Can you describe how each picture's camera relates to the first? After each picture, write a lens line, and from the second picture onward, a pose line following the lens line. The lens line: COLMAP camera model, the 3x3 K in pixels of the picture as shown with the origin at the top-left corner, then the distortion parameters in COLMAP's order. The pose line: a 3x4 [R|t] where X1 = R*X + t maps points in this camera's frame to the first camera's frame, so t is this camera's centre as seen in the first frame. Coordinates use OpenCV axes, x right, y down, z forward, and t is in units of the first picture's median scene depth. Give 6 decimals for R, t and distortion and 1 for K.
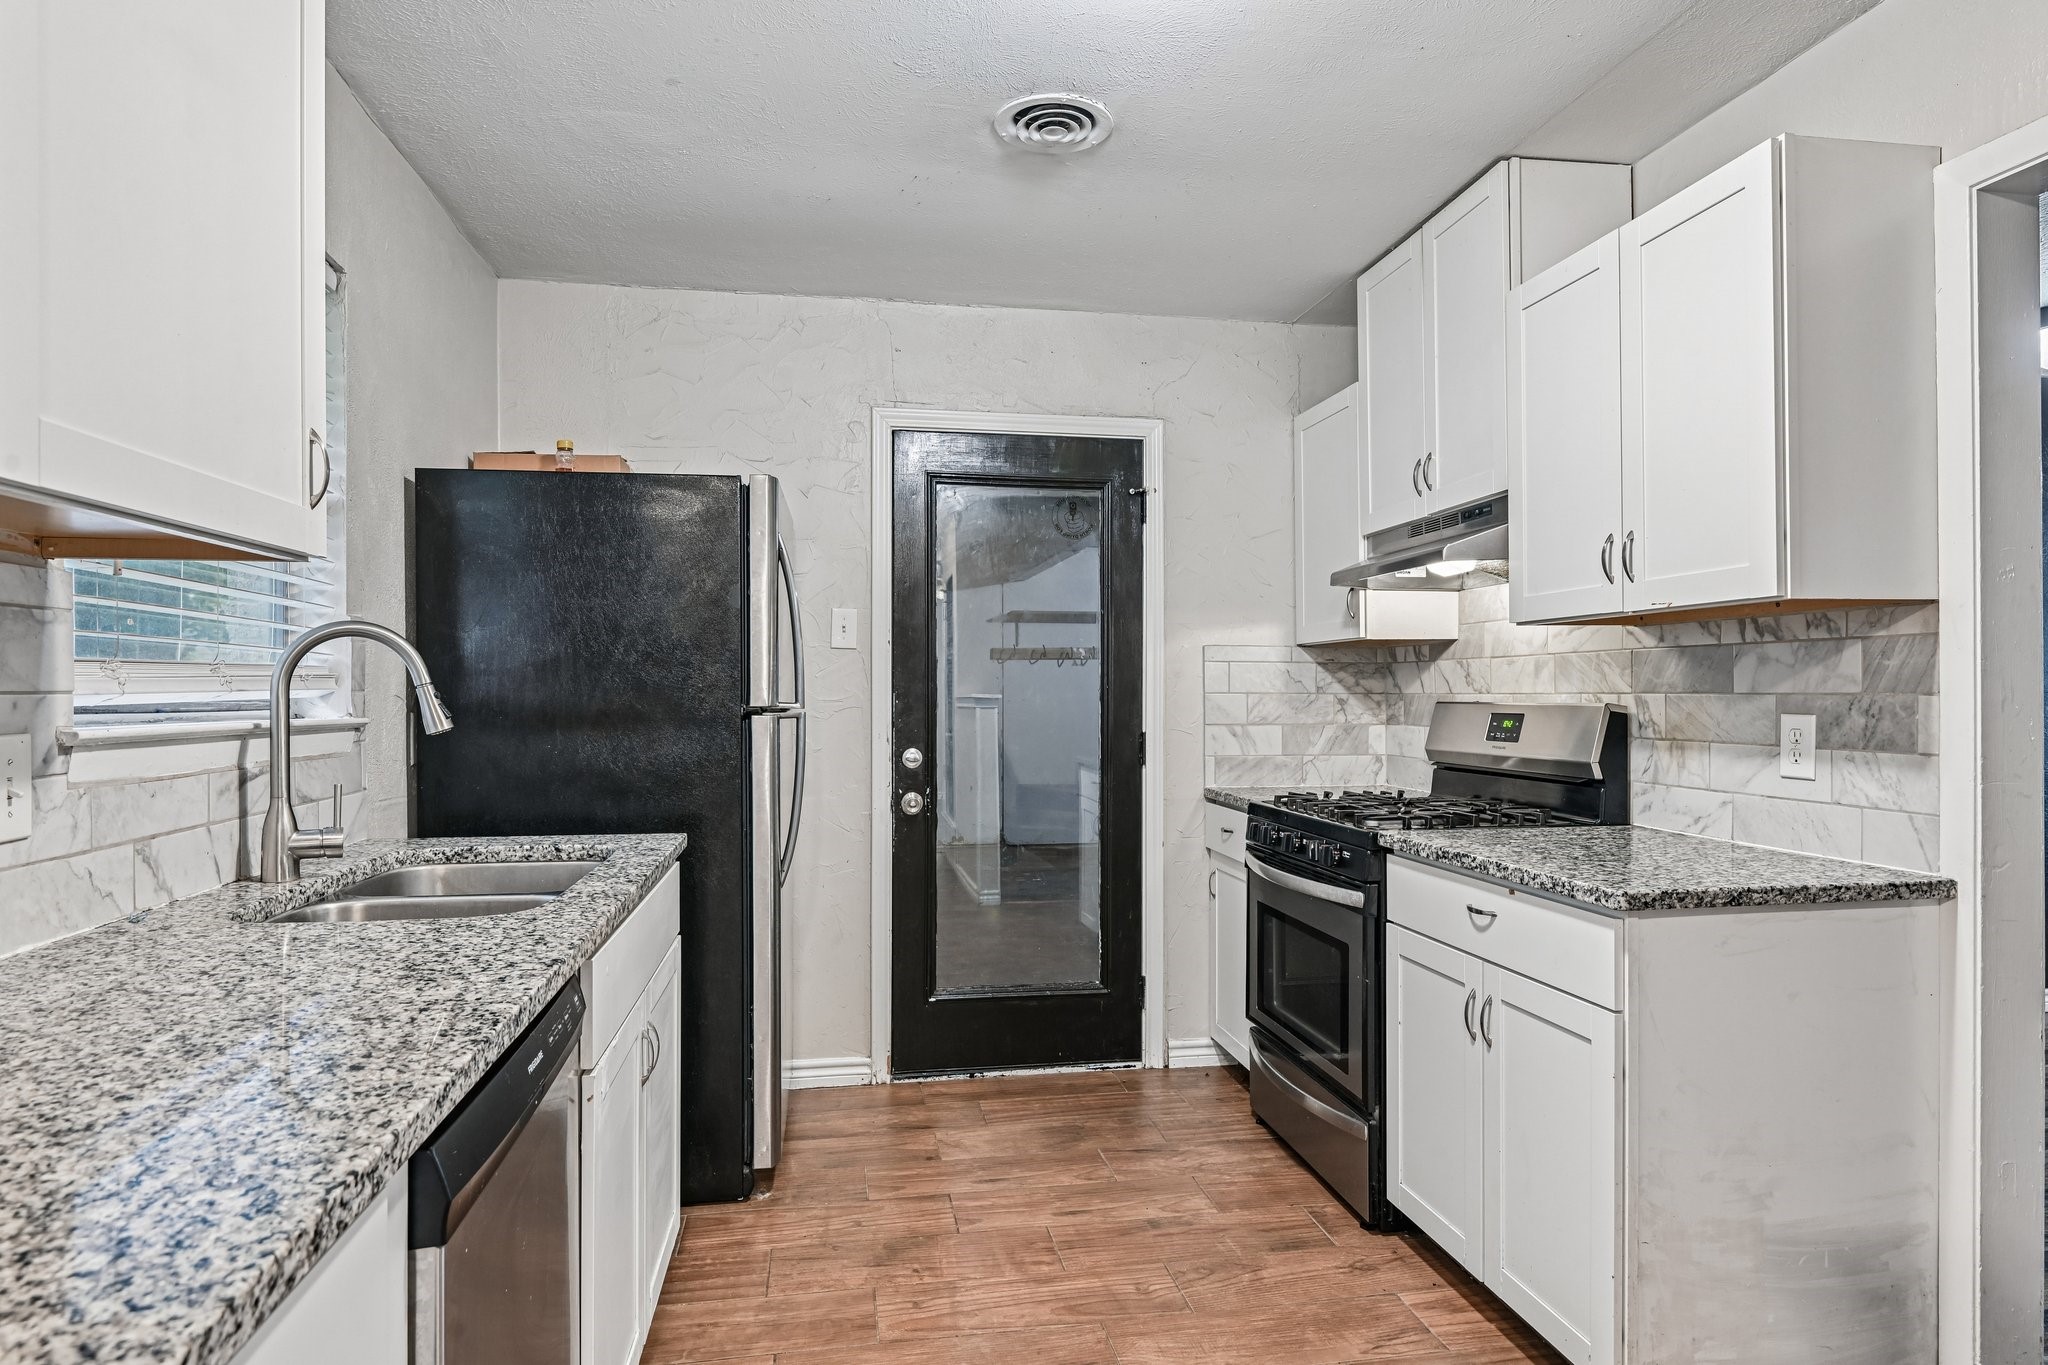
lens RADIAL K [[1164.6, 0, 1027.0], [0, 1164.6, 689.9], [0, 0, 1]] dist [0.000003, 0.000292]
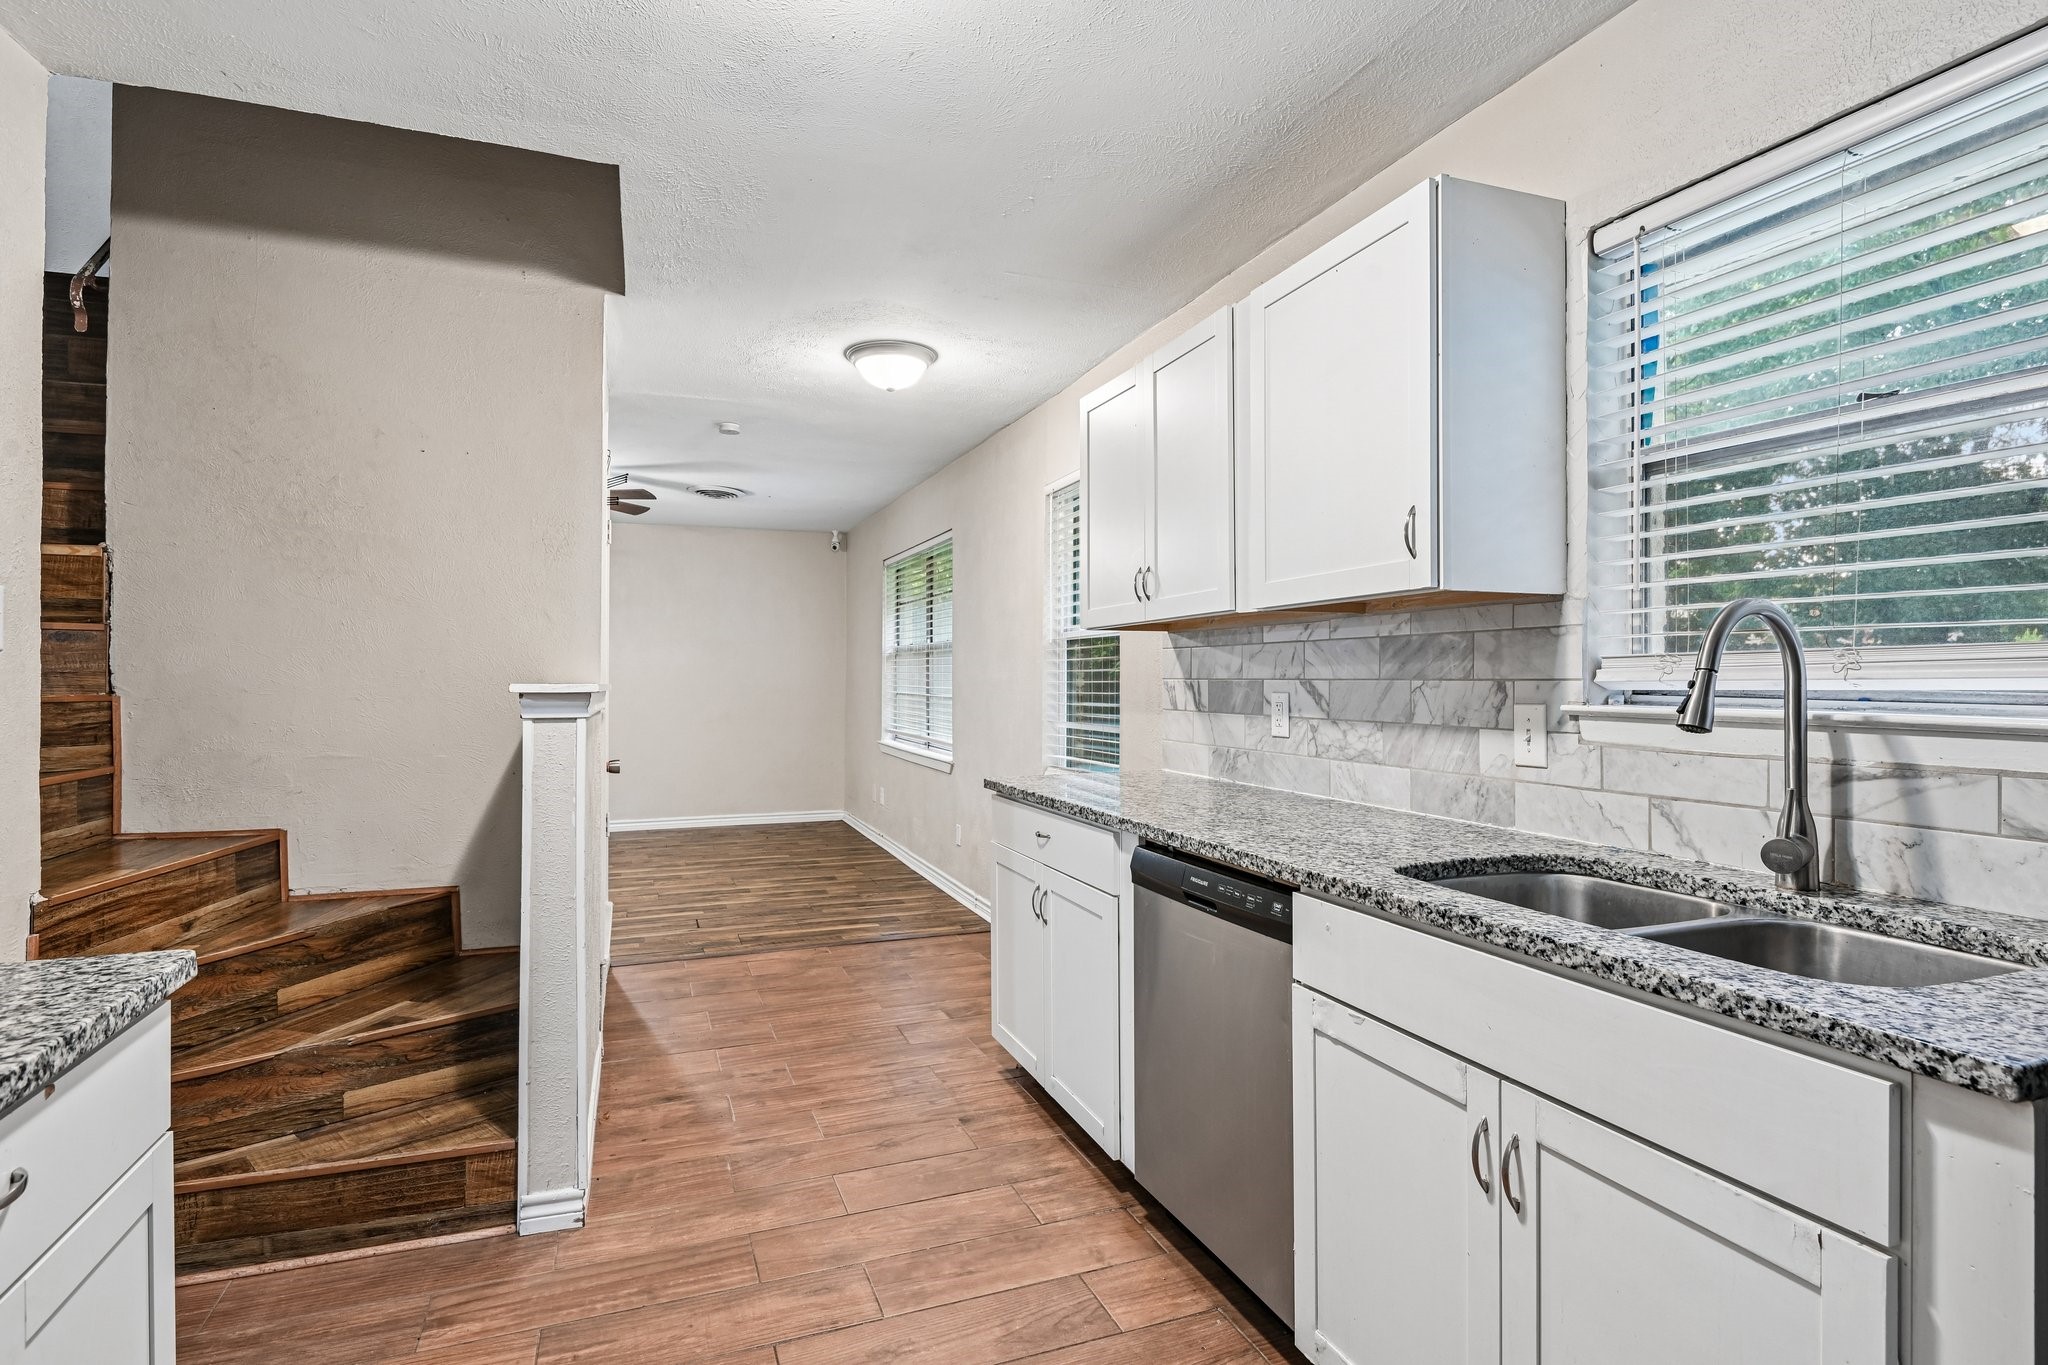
lens RADIAL K [[1036.4, 0, 1028.3], [0, 1036.4, 678.1], [0, 0, 1]] dist [0.000056, -0.000014]
pose [[-0.981032, 0.002834, -0.193825, 0.054150], [0.003044, 0.999995, -0.000787, -0.000459], [0.193822, -0.001362, -0.981036, 0.872000]]
